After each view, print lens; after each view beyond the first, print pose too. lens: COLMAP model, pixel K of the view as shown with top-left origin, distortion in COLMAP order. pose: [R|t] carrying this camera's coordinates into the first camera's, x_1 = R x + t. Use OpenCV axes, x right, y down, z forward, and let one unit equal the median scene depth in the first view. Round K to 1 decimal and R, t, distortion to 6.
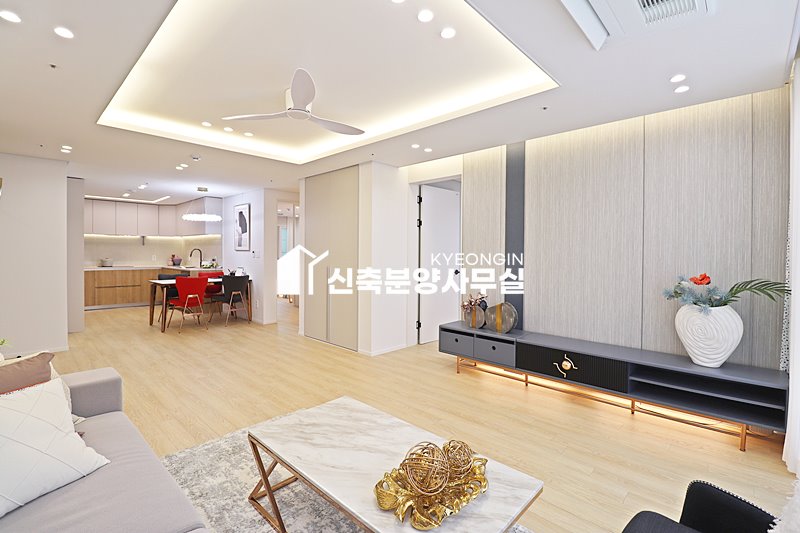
lens RADIAL K [[371.6, 0, 400.0], [0, 371.6, 260.4], [0, 0, 1]] dist [-0.002575, -0.009523]
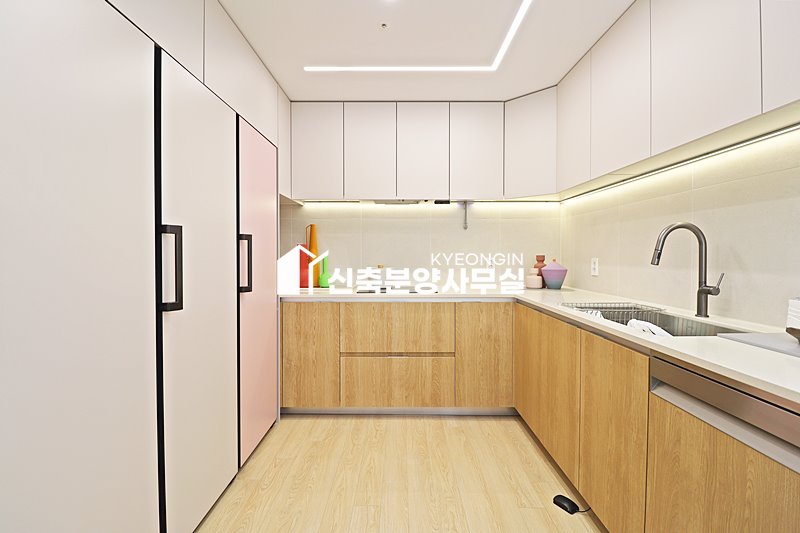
lens RADIAL K [[368.0, 0, 399.0], [0, 368.0, 261.4], [0, 0, 1]] dist [-0.001449, -0.010949]
pose [[0.686794, 0.003166, -0.726845, -0.512522], [-0.004881, 0.999988, -0.000255, -0.010527], [0.726836, 0.003723, 0.686801, 0.759927]]
